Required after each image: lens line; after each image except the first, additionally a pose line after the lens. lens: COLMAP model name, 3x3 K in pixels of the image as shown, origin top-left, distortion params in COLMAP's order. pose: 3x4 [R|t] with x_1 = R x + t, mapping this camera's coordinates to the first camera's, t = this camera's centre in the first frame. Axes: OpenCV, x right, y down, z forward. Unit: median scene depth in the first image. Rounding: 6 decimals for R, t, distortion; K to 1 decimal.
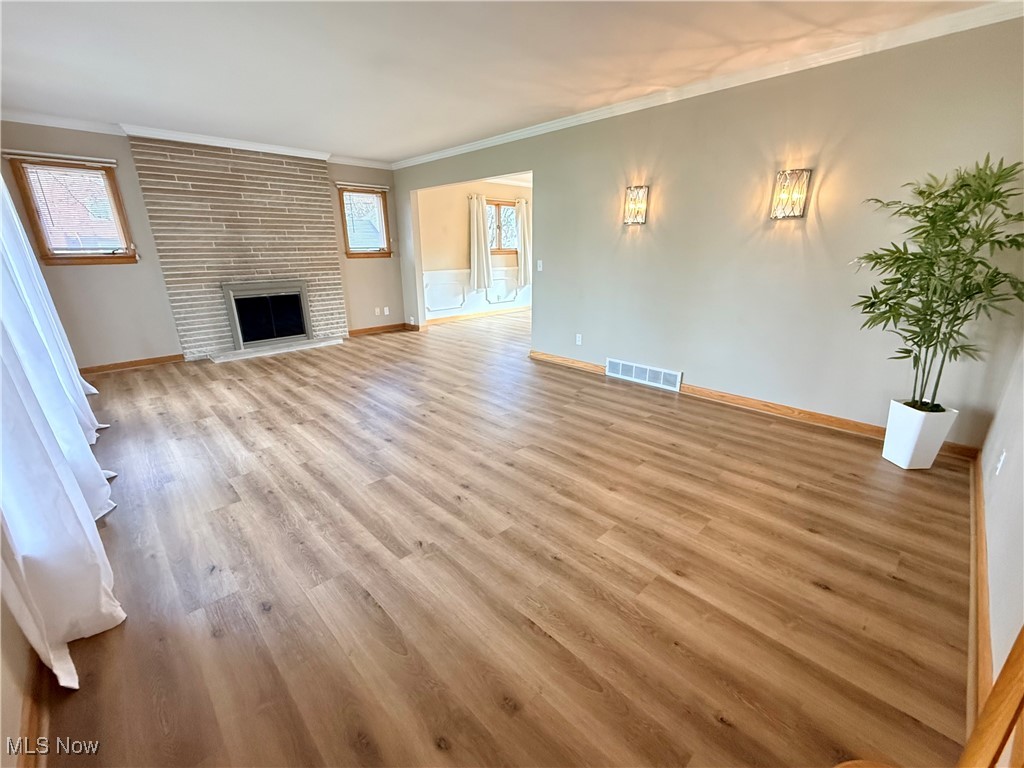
lens RADIAL K [[416.7, 0, 510.2], [0, 416.7, 391.3], [0, 0, 1]] dist [0.001707, -0.000296]
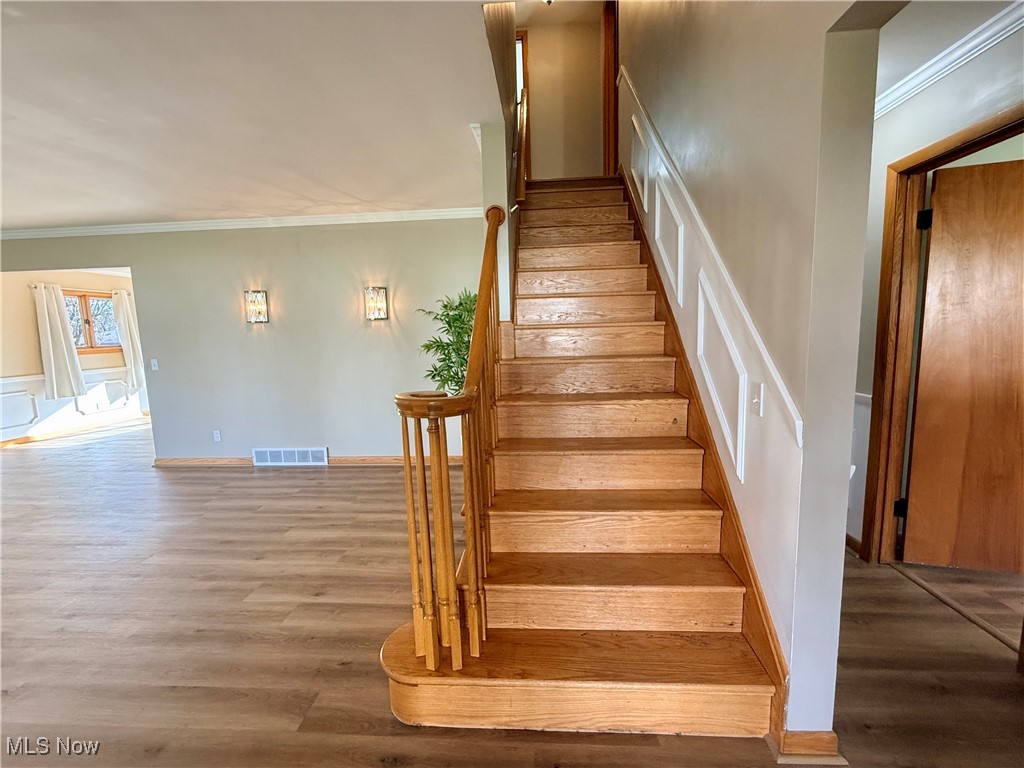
lens RADIAL K [[441.5, 0, 507.6], [0, 441.5, 384.7], [0, 0, 1]] dist [0.001155, -0.000594]
pose [[0.746039, -0.099843, 0.658375, 0.009764], [0.241372, 0.962004, -0.127622, 0.069839], [-0.620618, 0.254124, 0.741792, -0.257482]]
